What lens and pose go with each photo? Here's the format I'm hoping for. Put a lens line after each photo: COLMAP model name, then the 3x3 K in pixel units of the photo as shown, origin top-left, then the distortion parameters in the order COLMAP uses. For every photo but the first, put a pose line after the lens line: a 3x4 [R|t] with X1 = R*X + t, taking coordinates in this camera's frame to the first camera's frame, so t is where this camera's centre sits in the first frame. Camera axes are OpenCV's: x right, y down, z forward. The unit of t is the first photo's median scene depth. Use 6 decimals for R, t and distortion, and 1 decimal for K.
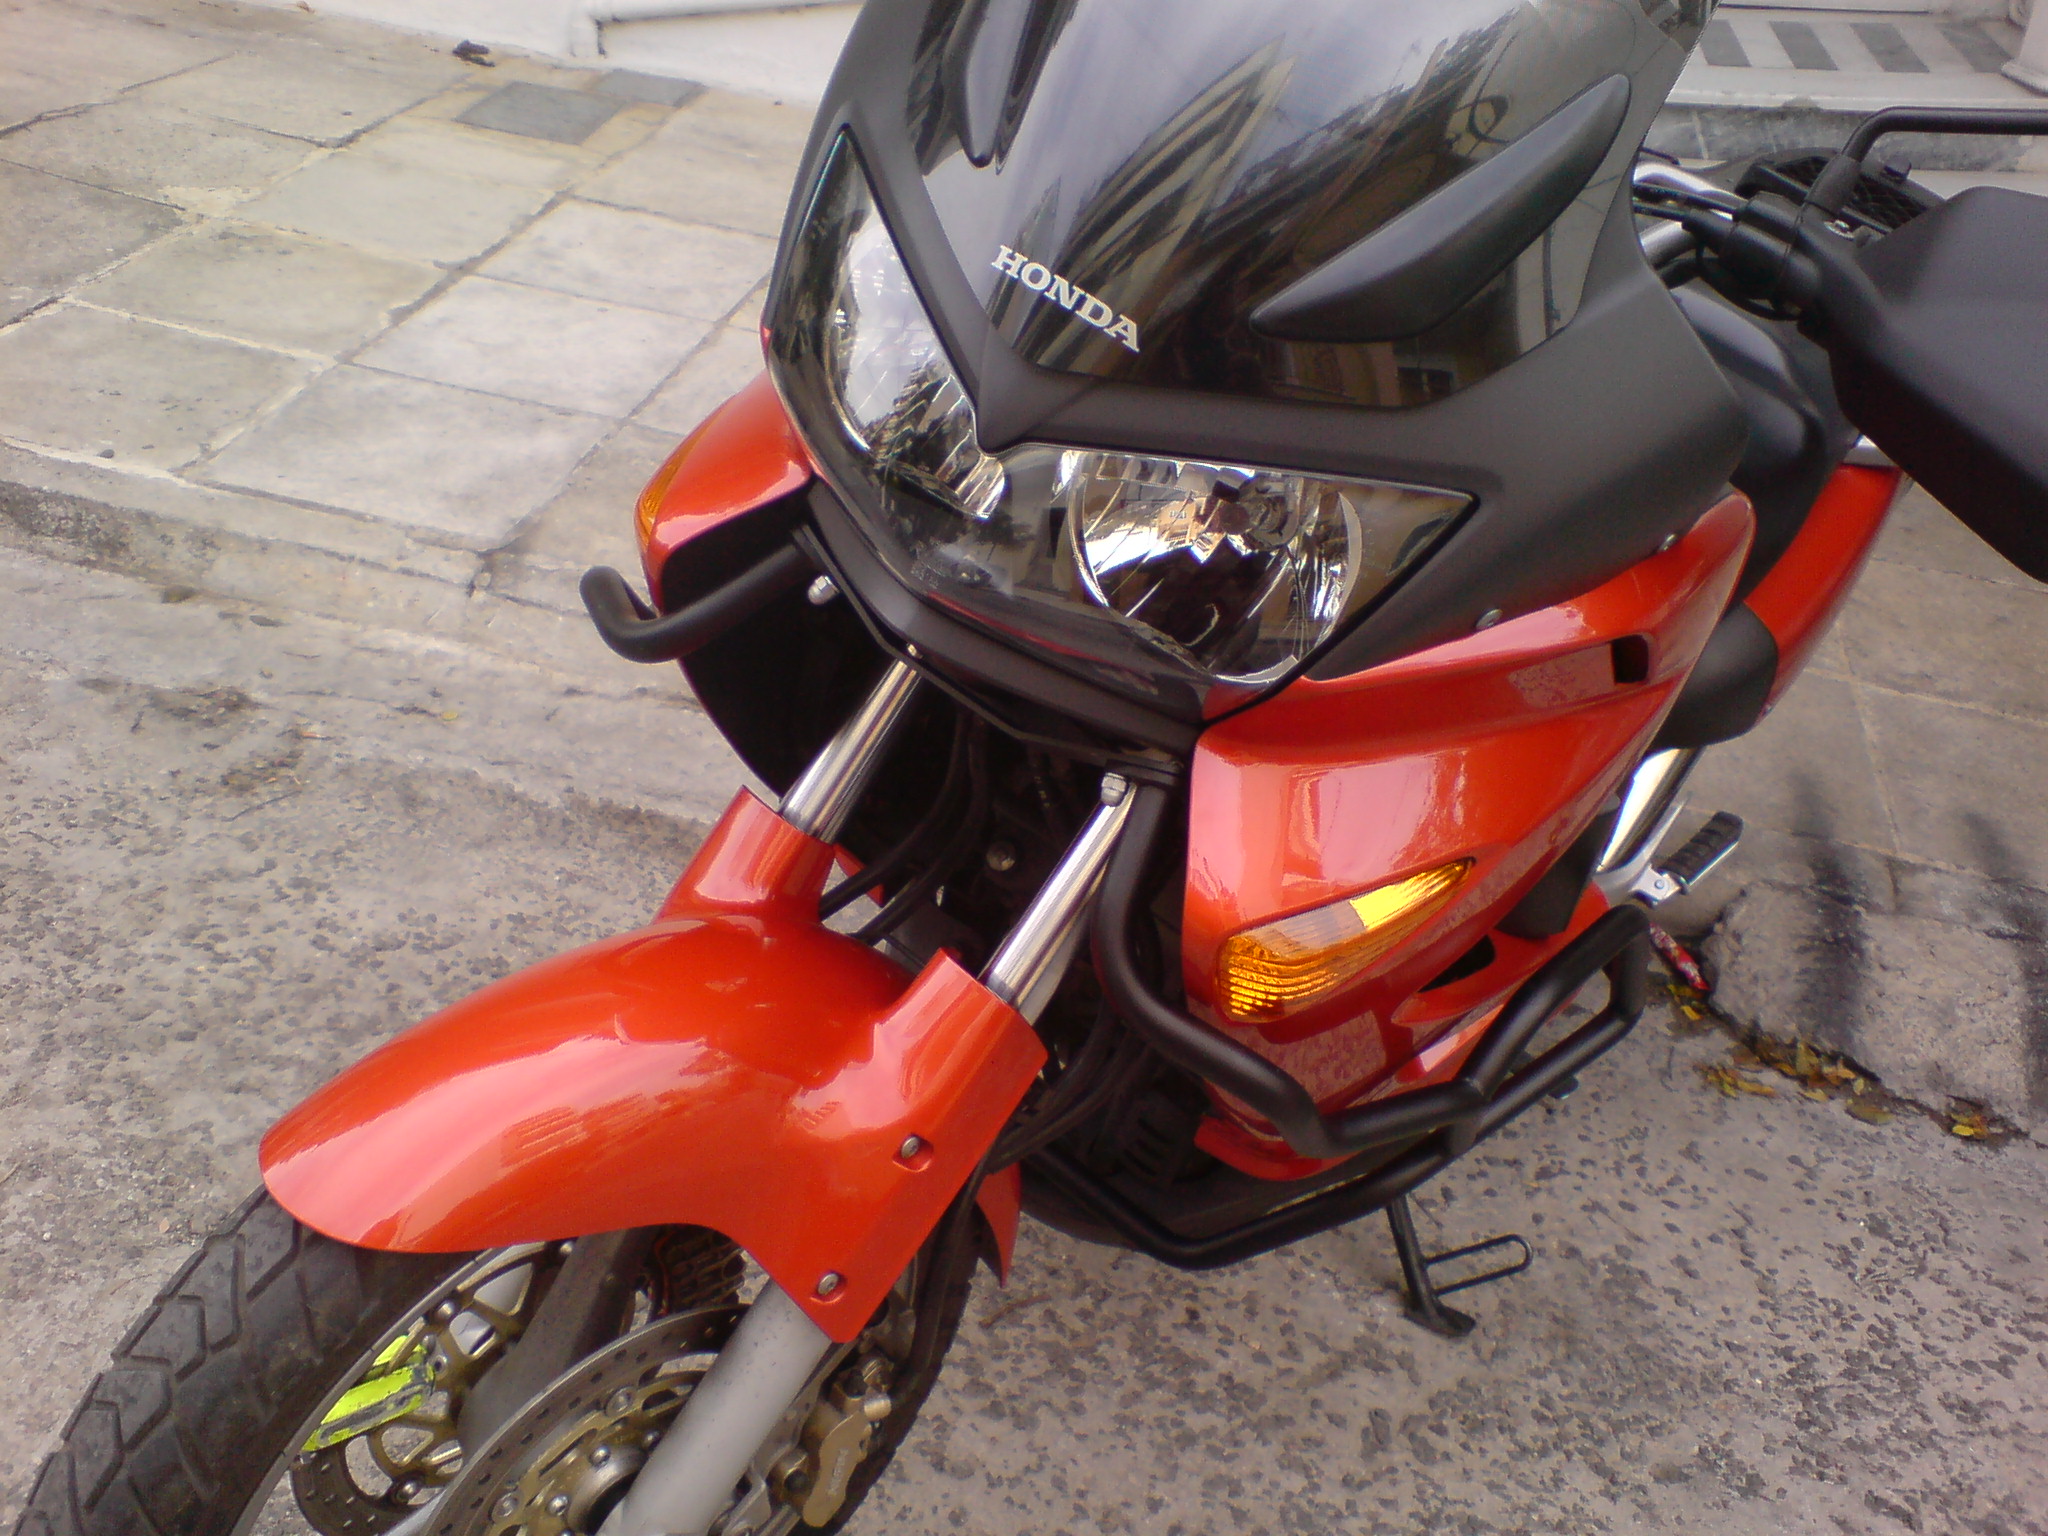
lens RADIAL K [[1840.9, 0, 1024.0], [0, 1840.9, 768.0], [0, 0, 1]] dist [-0.025240, 0.005313]
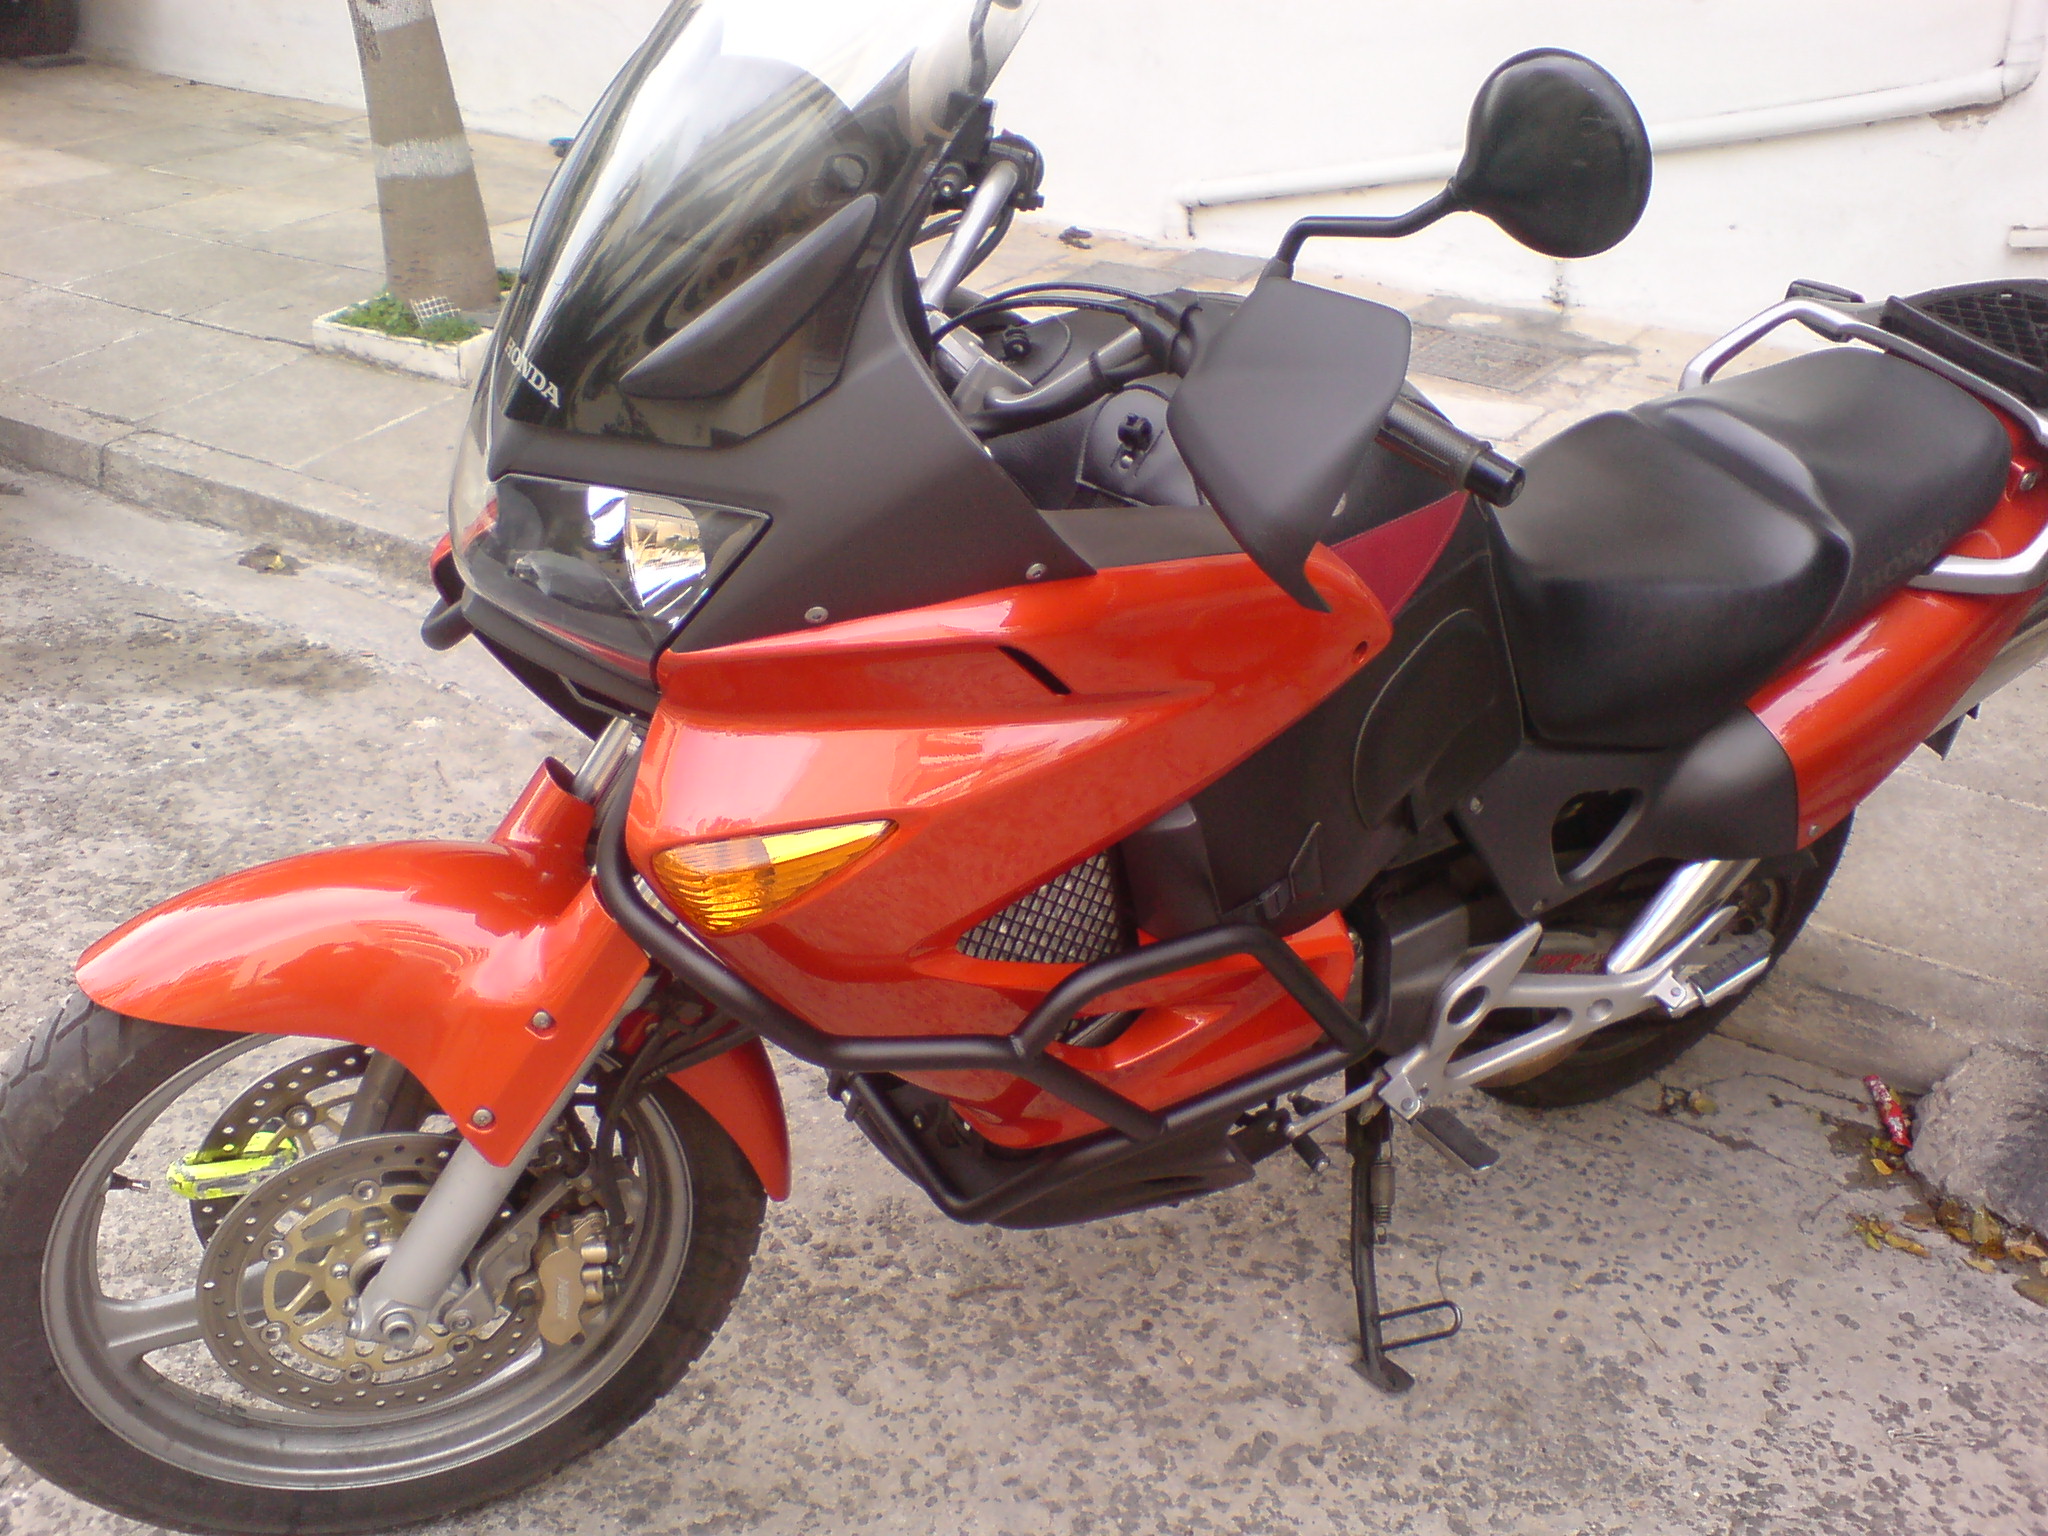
lens RADIAL K [[1777.3, 0, 1024.0], [0, 1777.3, 768.0], [0, 0, 1]] dist [-0.077038, 0.125054]
pose [[0.940885, 0.068230, -0.331784, 0.333236], [-0.094115, 0.993593, -0.062566, 0.036954], [0.325390, 0.090093, 0.941278, -0.045970]]
